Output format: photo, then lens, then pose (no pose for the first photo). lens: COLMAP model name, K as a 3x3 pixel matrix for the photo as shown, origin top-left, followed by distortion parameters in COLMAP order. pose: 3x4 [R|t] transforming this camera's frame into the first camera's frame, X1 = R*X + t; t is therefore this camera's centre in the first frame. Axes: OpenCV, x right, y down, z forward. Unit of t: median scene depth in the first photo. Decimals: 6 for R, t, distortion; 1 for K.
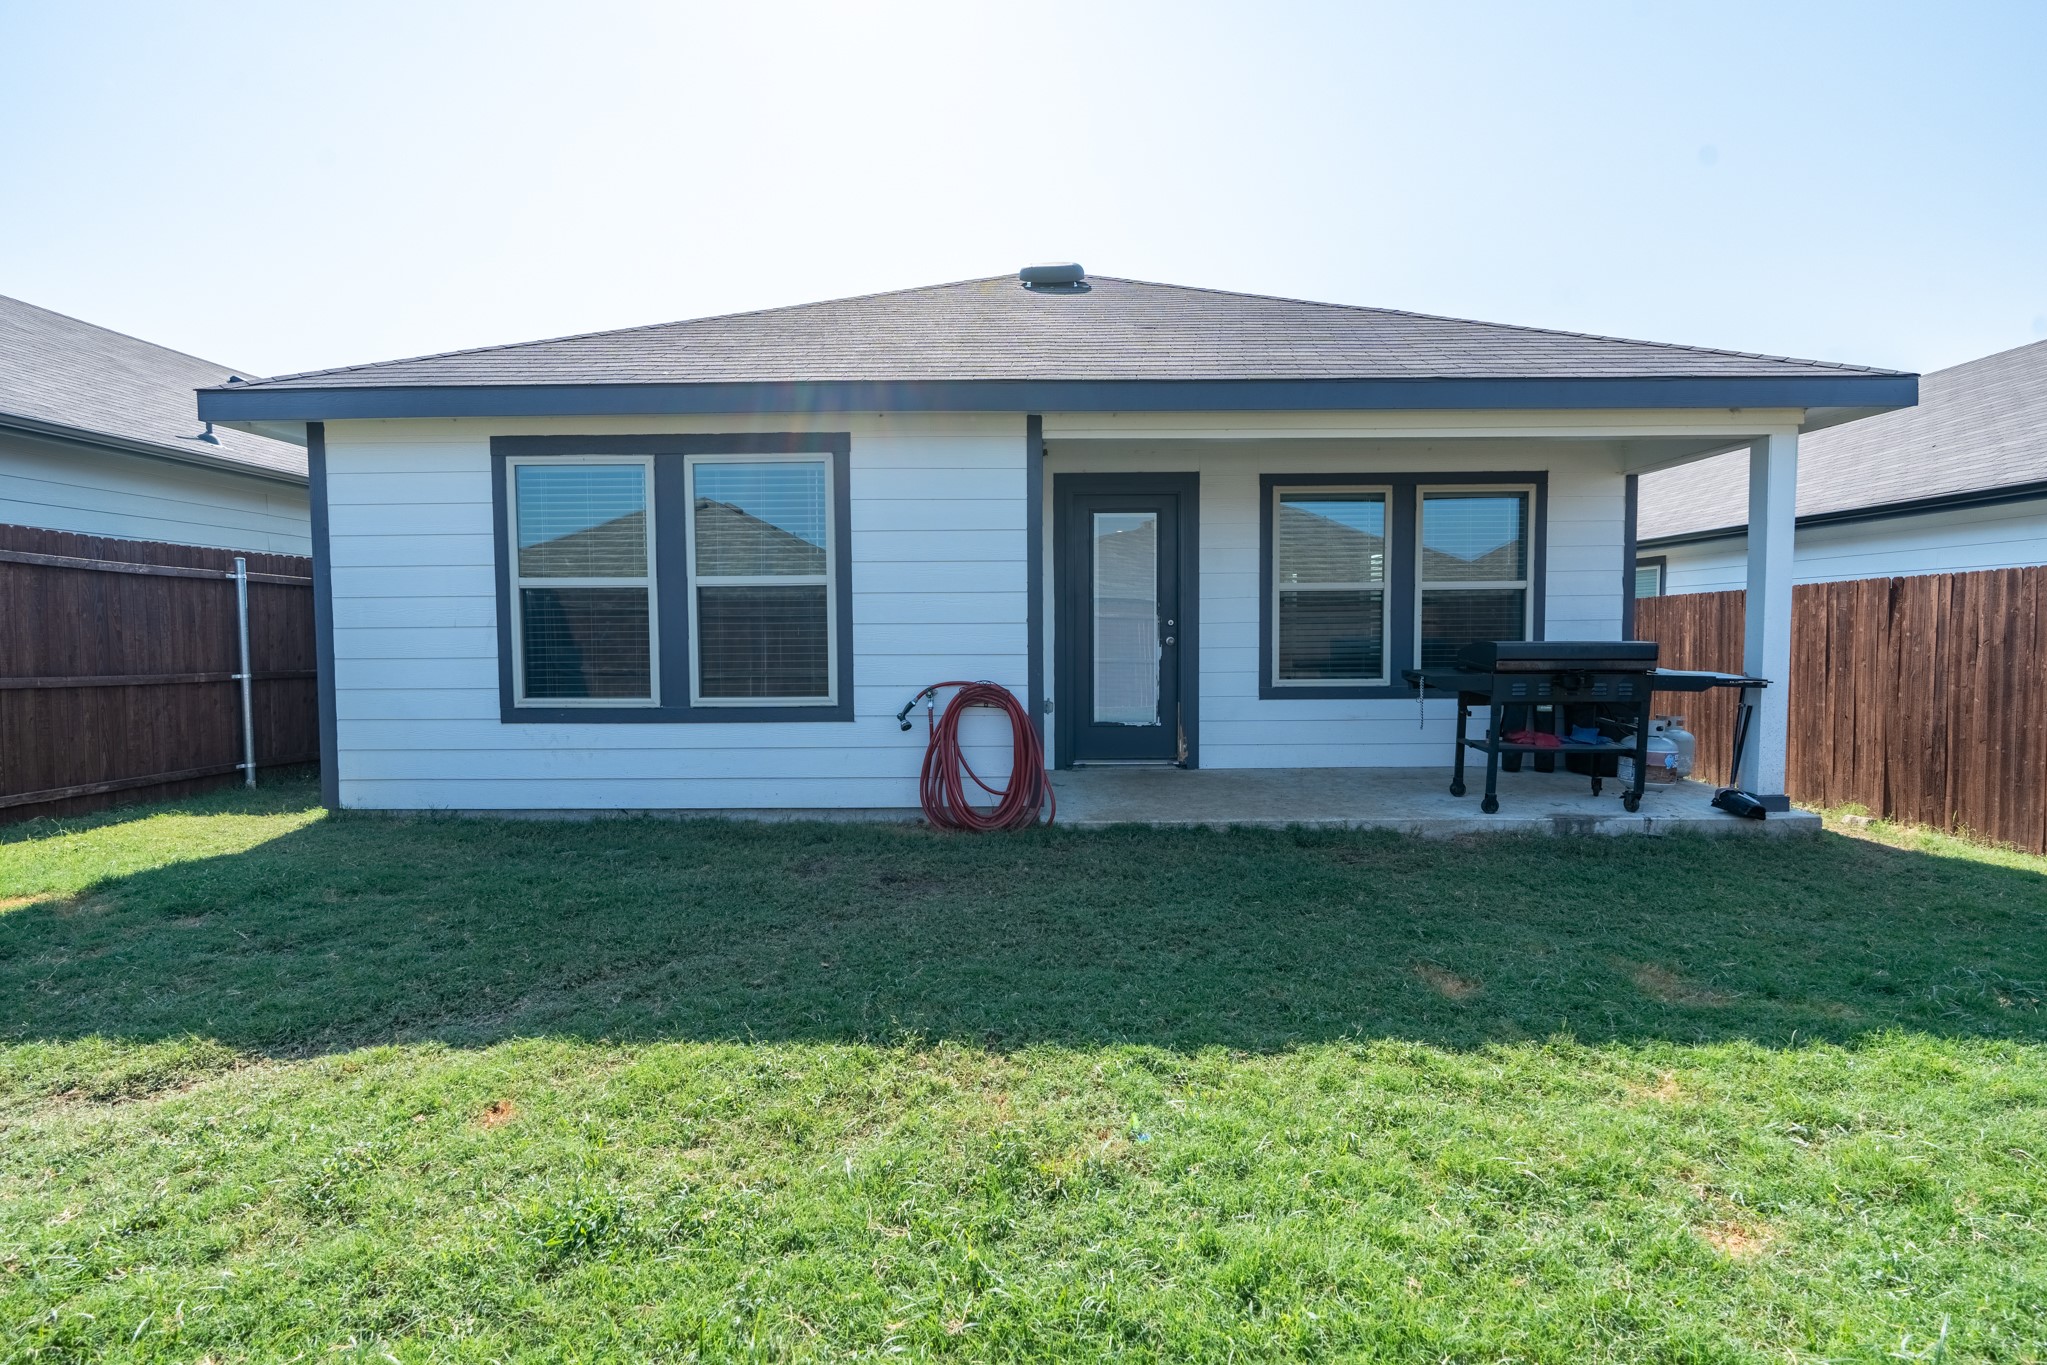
lens RADIAL K [[956.8, 0, 1023.5], [0, 956.8, 682.5], [0, 0, 1]] dist [-0.000890, 0.000137]
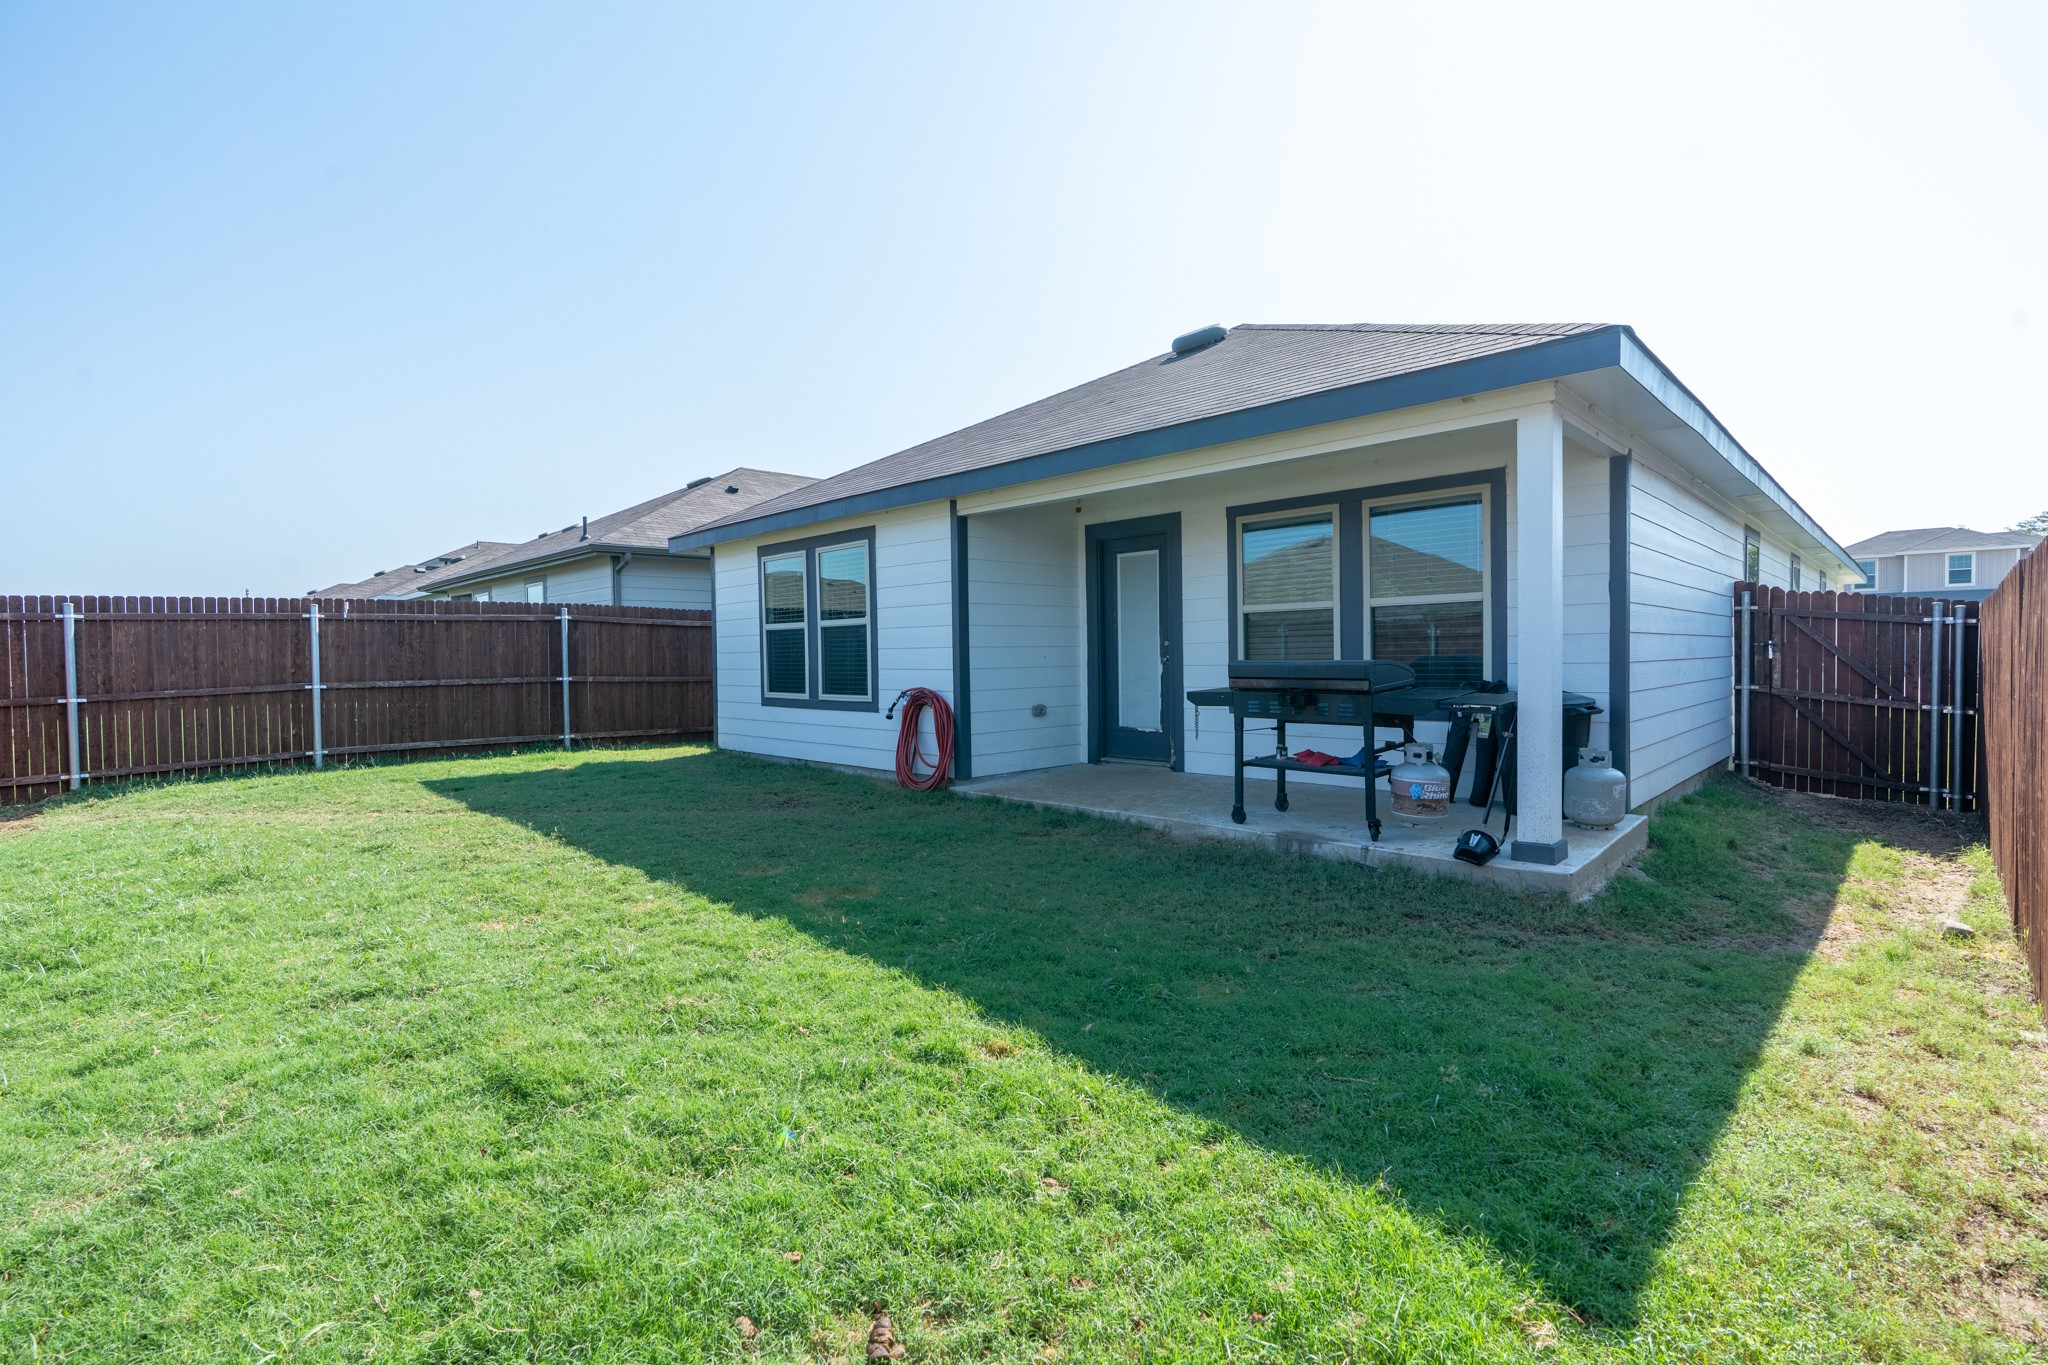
lens RADIAL K [[920.9, 0, 1024.0], [0, 920.9, 682.5], [0, 0, 1]] dist [0.000702, 0.000012]
pose [[0.719135, 0.016919, -0.694664, 0.980617], [-0.028992, 0.999564, -0.005669, -0.005287], [0.694265, 0.024217, 0.719312, 0.098909]]
